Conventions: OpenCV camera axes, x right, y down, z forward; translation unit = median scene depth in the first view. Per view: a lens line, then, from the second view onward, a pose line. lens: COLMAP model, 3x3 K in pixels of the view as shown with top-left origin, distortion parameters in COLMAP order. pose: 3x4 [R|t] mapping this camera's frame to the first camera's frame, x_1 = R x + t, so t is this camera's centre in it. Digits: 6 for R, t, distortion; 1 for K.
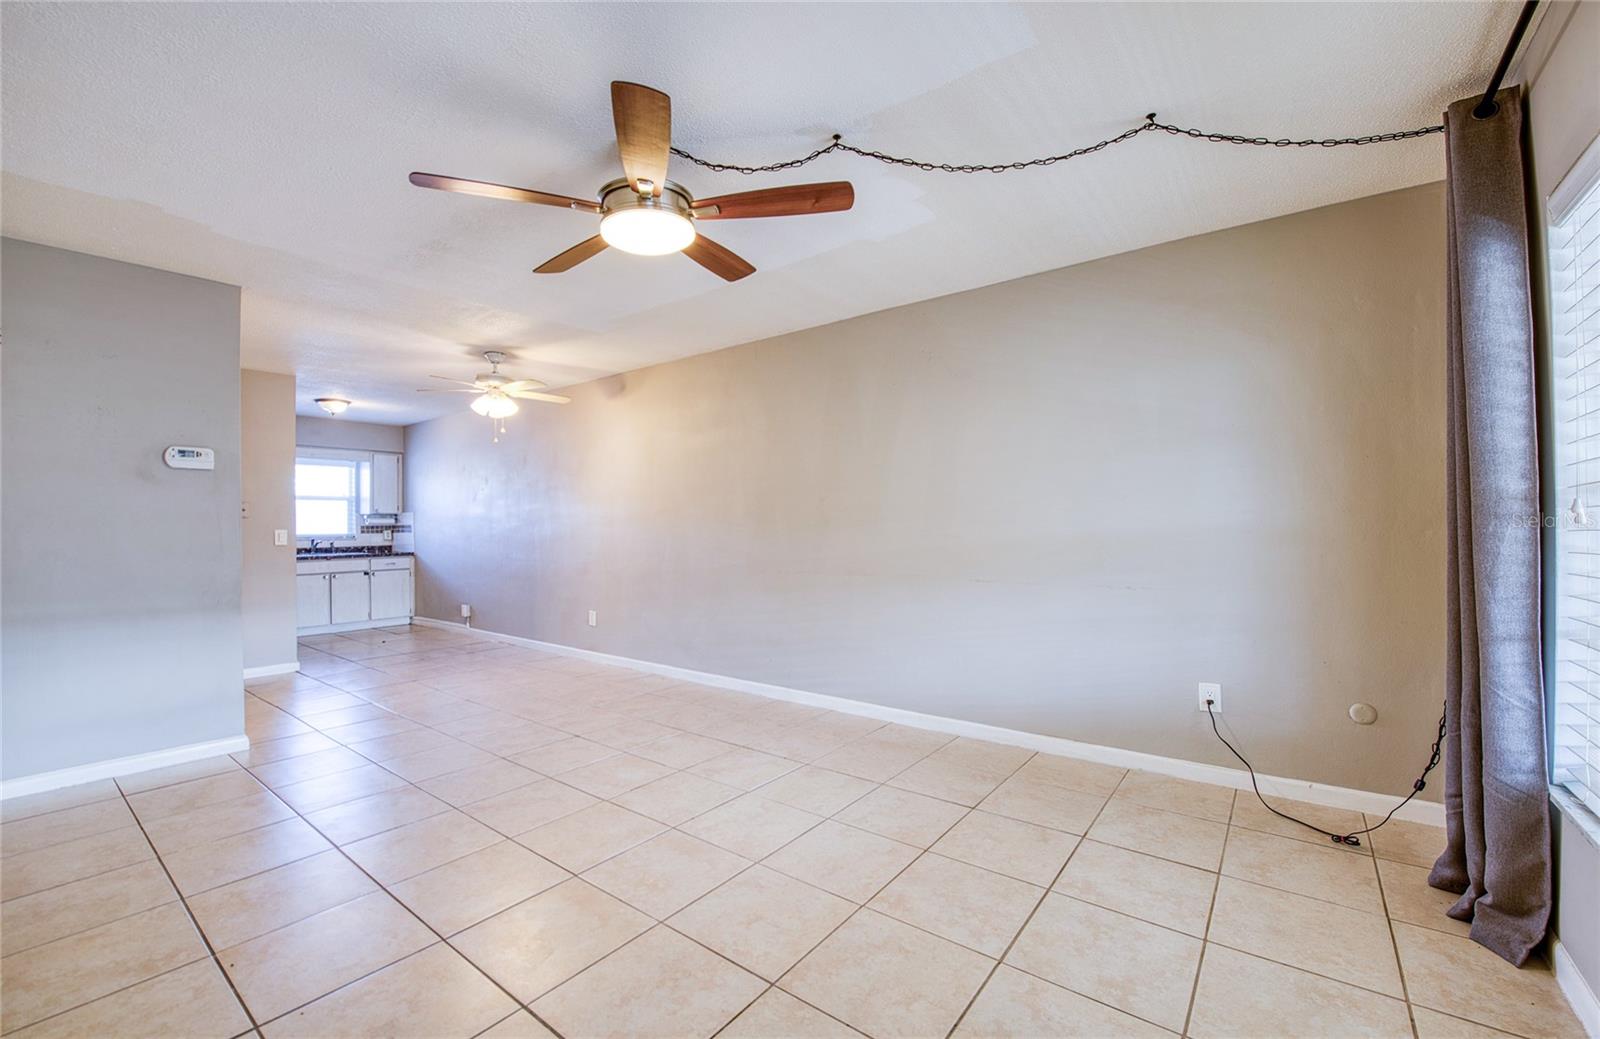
lens RADIAL K [[622.8, 0, 777.4], [0, 622.8, 528.7], [0, 0, 1]] dist [-0.000649, -0.000141]
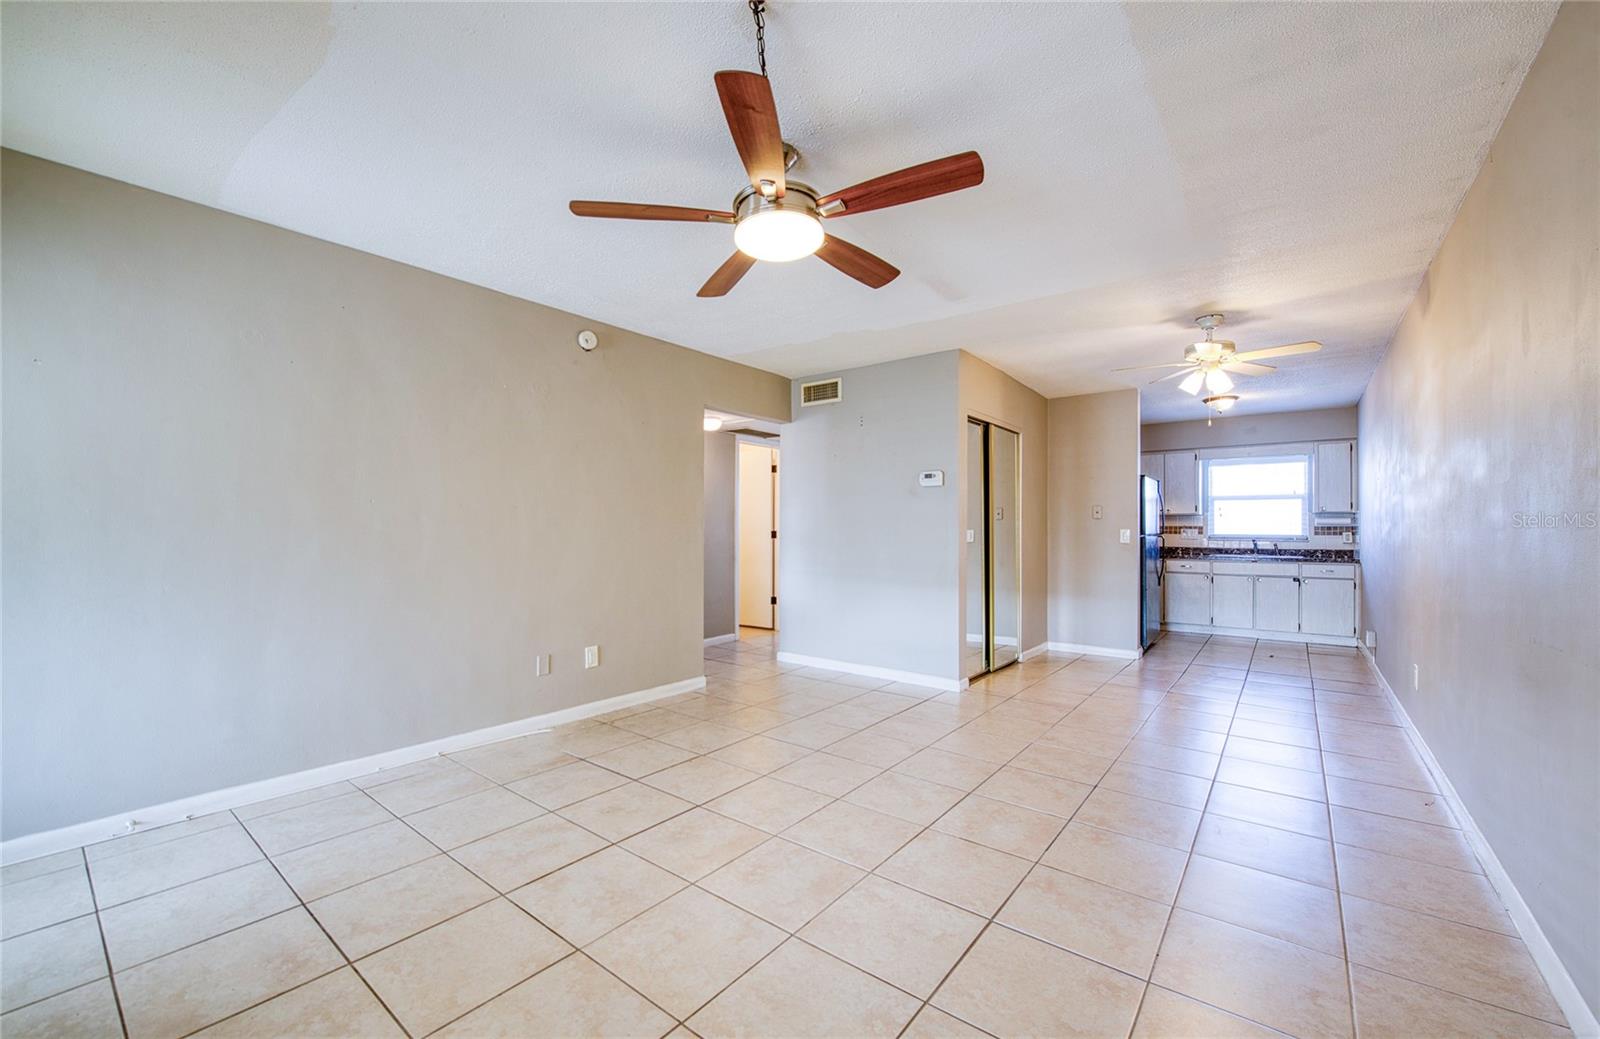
lens RADIAL K [[636.0, 0, 810.7], [0, 636.0, 525.6], [0, 0, 1]] dist [-0.001682, -0.006733]
pose [[0.054281, 0.003447, -0.998520, 0.220068], [-0.008605, 0.999959, 0.002984, -0.002600], [0.998489, 0.008430, 0.054308, 0.265977]]
